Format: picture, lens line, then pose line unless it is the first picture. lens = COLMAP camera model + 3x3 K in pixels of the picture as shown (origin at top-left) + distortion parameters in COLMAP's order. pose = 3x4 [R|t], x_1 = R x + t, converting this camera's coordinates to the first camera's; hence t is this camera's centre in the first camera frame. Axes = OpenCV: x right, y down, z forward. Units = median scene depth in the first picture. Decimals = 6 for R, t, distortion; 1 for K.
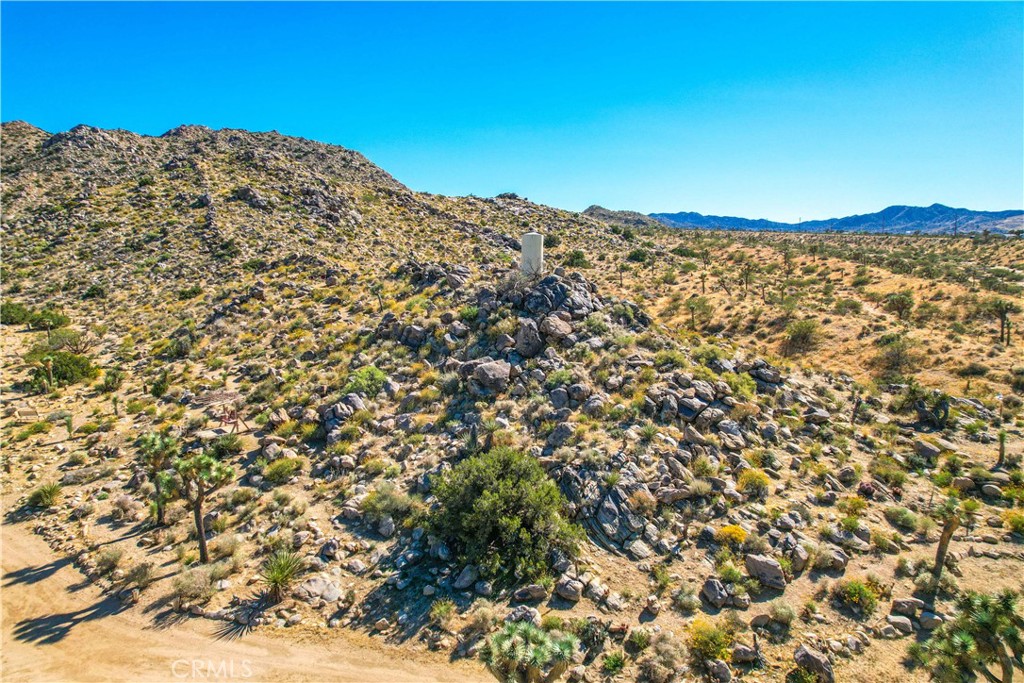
lens RADIAL K [[650.7, 0, 506.0], [0, 650.7, 343.7], [0, 0, 1]] dist [-0.067548, 0.058824]
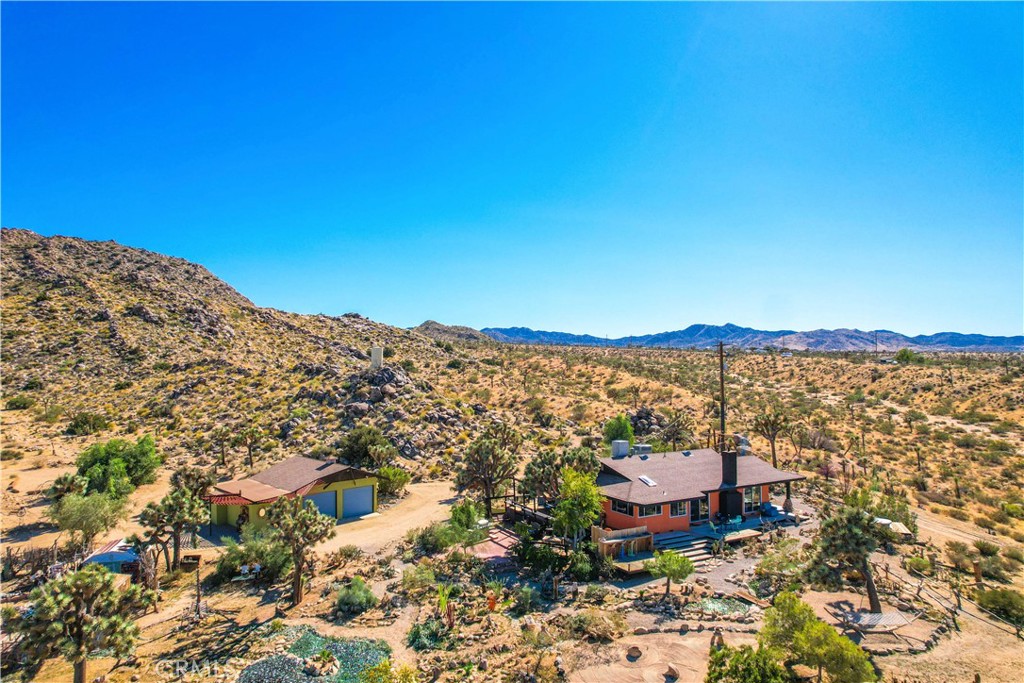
lens RADIAL K [[650.7, 0, 510.3], [0, 650.7, 338.1], [0, 0, 1]] dist [-0.067548, 0.058824]
pose [[0.967887, 0.016758, 0.250827, -0.023810], [0.028618, 0.983944, -0.176170, 0.061021], [-0.249752, 0.177690, 0.951867, -0.369894]]
